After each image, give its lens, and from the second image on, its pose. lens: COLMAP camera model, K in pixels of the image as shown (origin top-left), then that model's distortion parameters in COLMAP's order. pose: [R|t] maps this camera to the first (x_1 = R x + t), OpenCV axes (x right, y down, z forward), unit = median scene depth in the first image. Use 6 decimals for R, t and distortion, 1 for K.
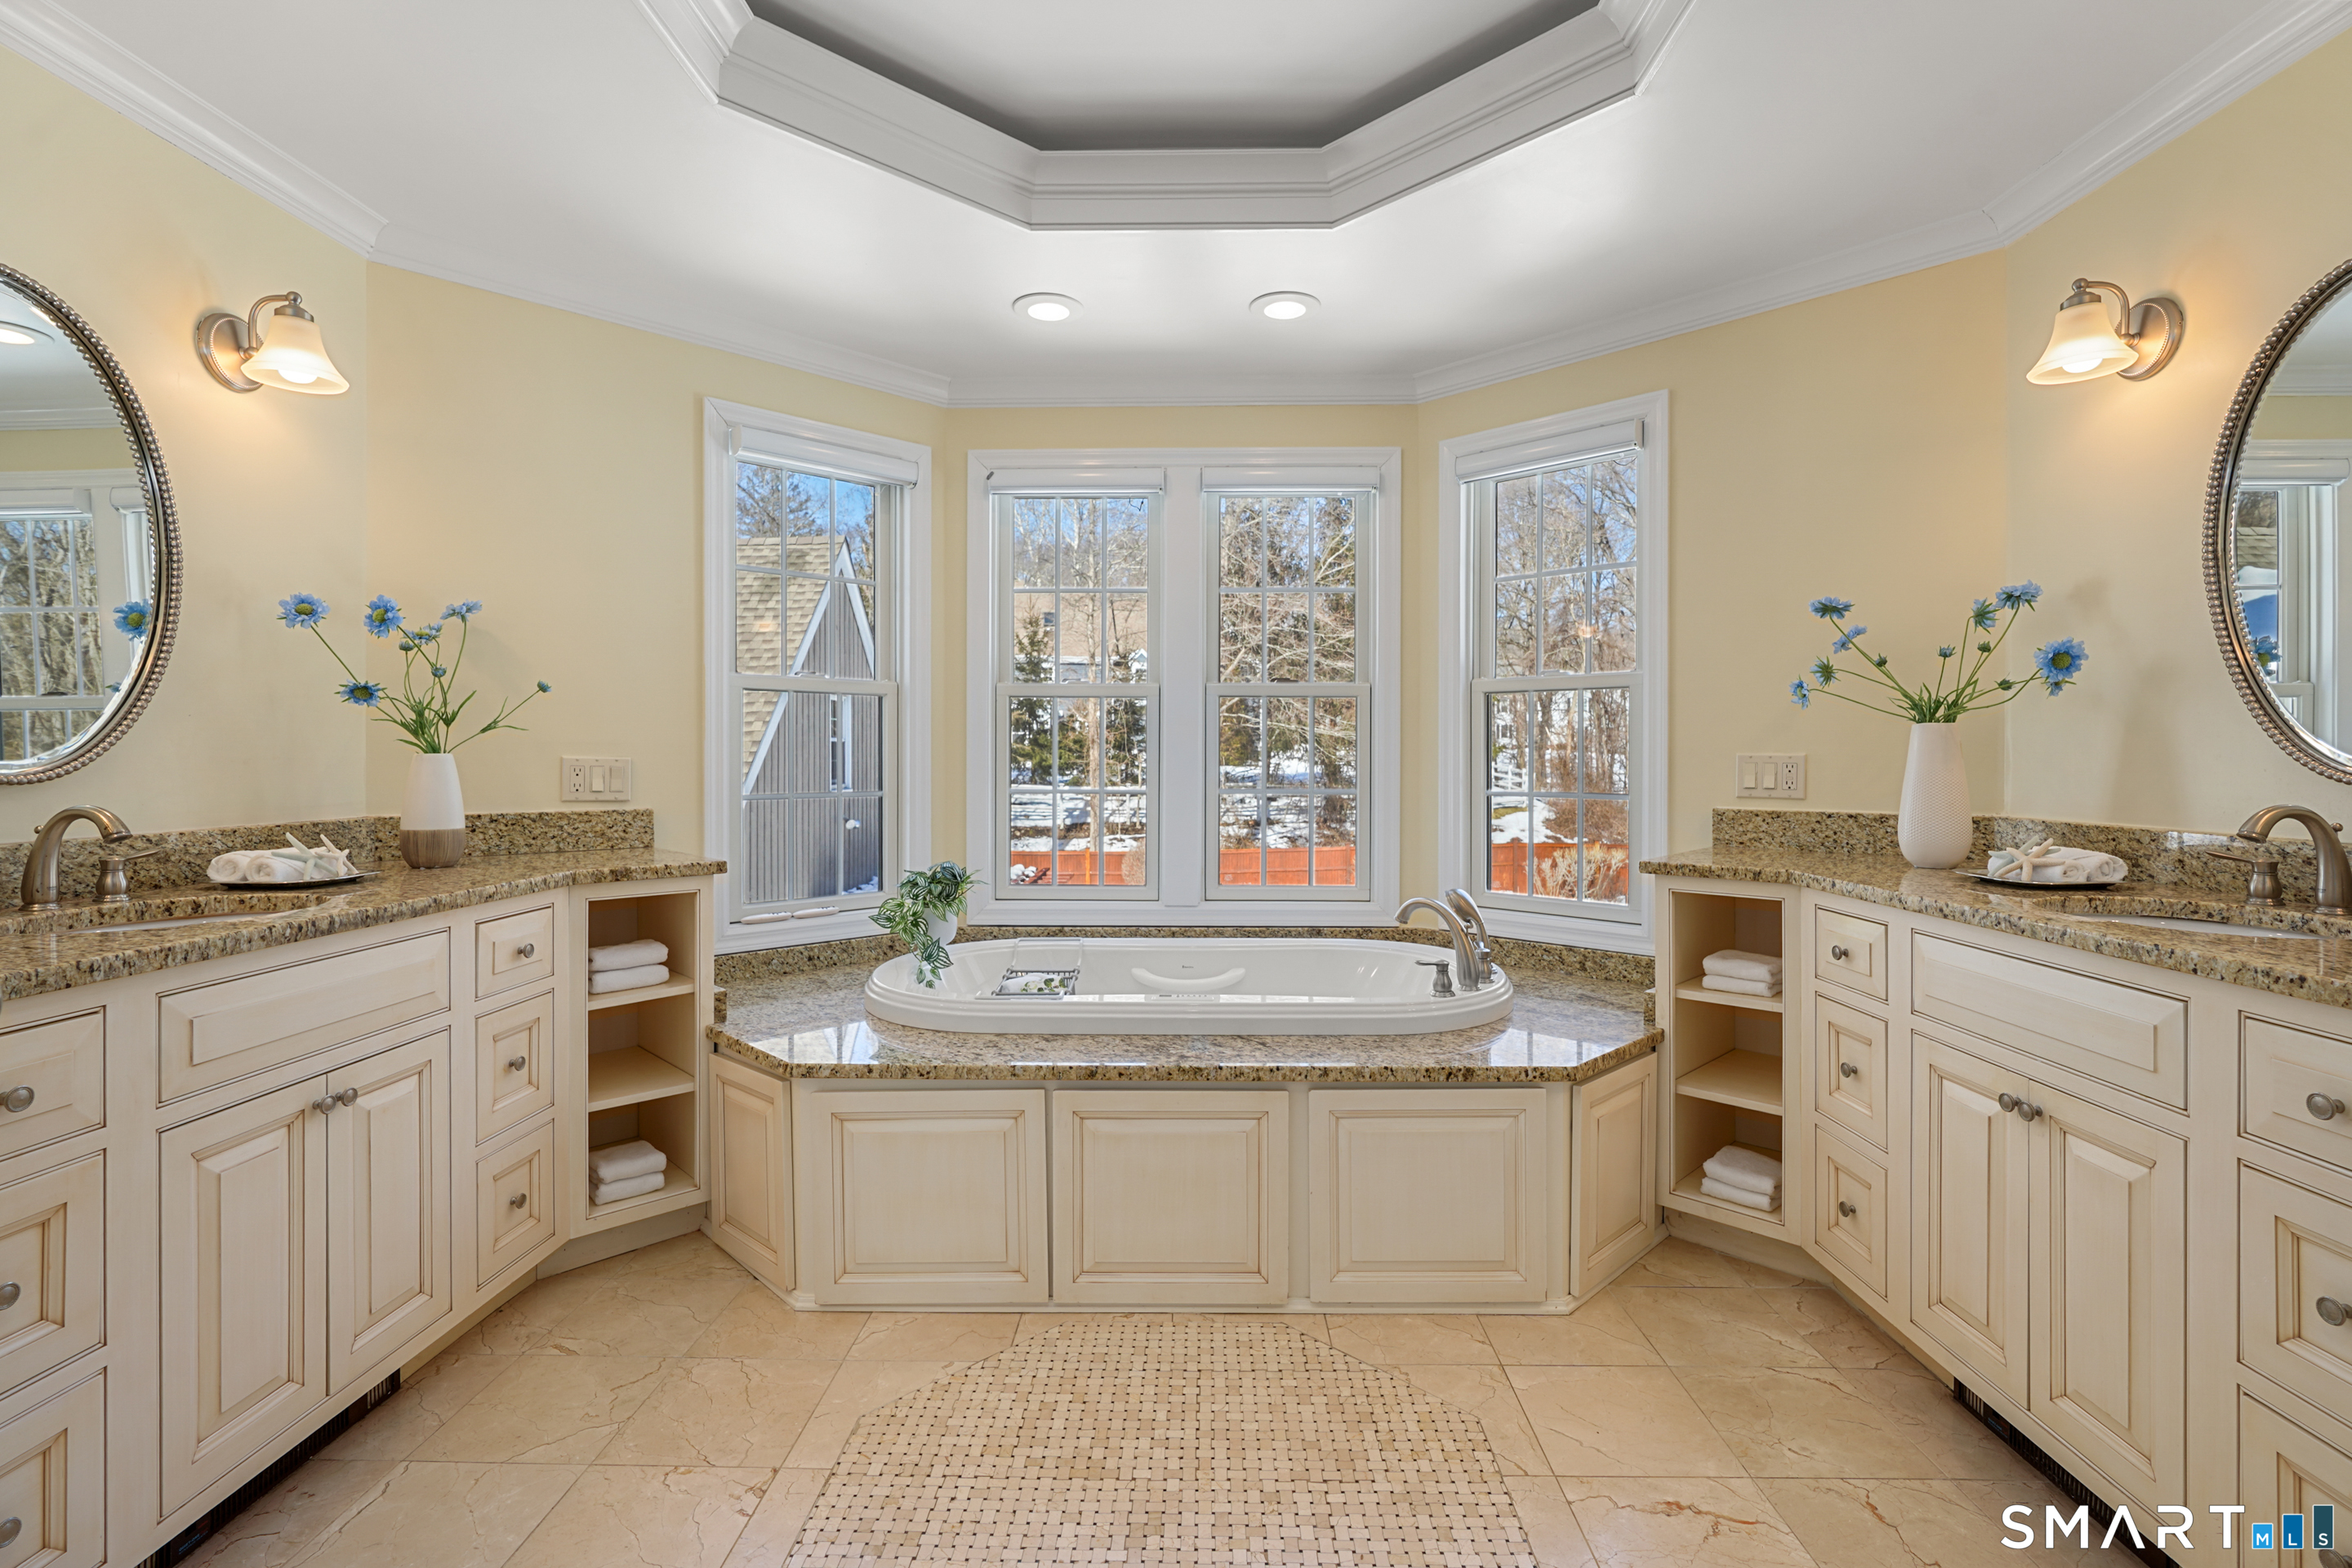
lens RADIAL K [[1071.7, 0, 1173.4], [0, 1071.7, 760.0], [0, 0, 1]] dist [-0.000417, 0.000084]
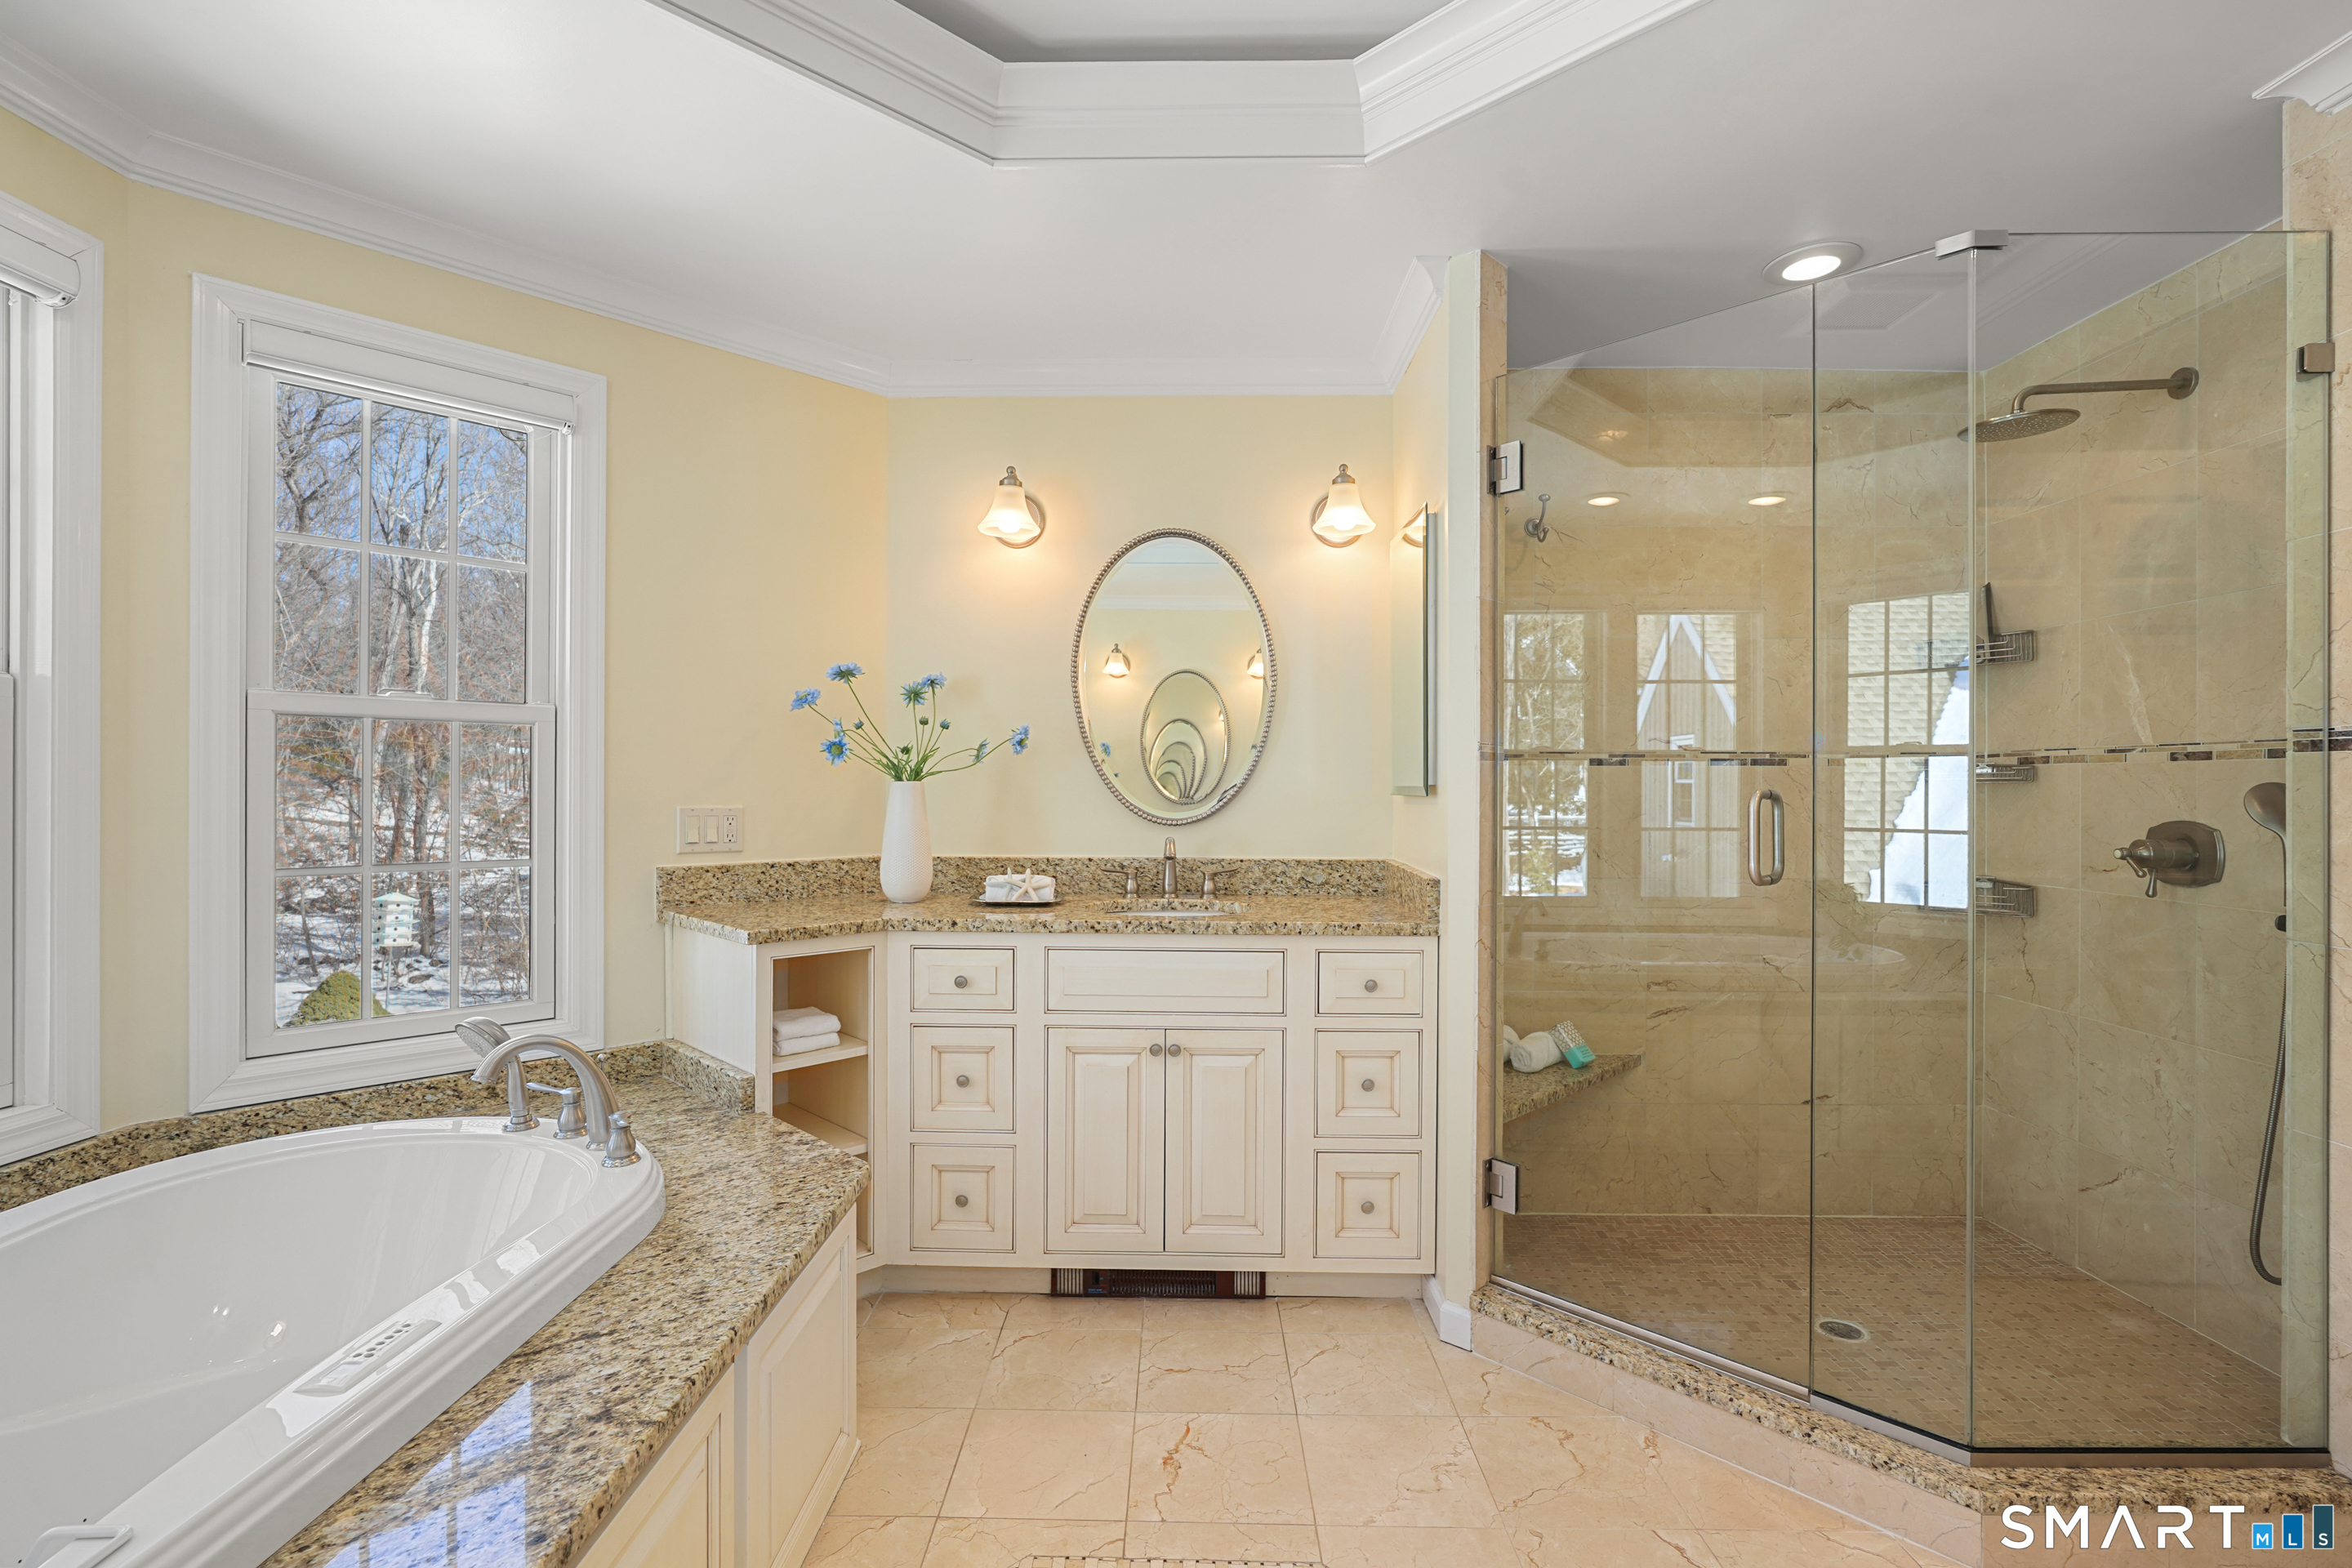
lens RADIAL K [[1096.0, 0, 1166.4], [0, 1096.0, 789.3], [0, 0, 1]] dist [-0.003261, -0.000366]
pose [[-0.002421, -0.003389, 0.999991, -0.529125], [0.000382, 0.999994, 0.003390, -0.029994], [-0.999997, 0.000390, -0.002420, 0.732770]]
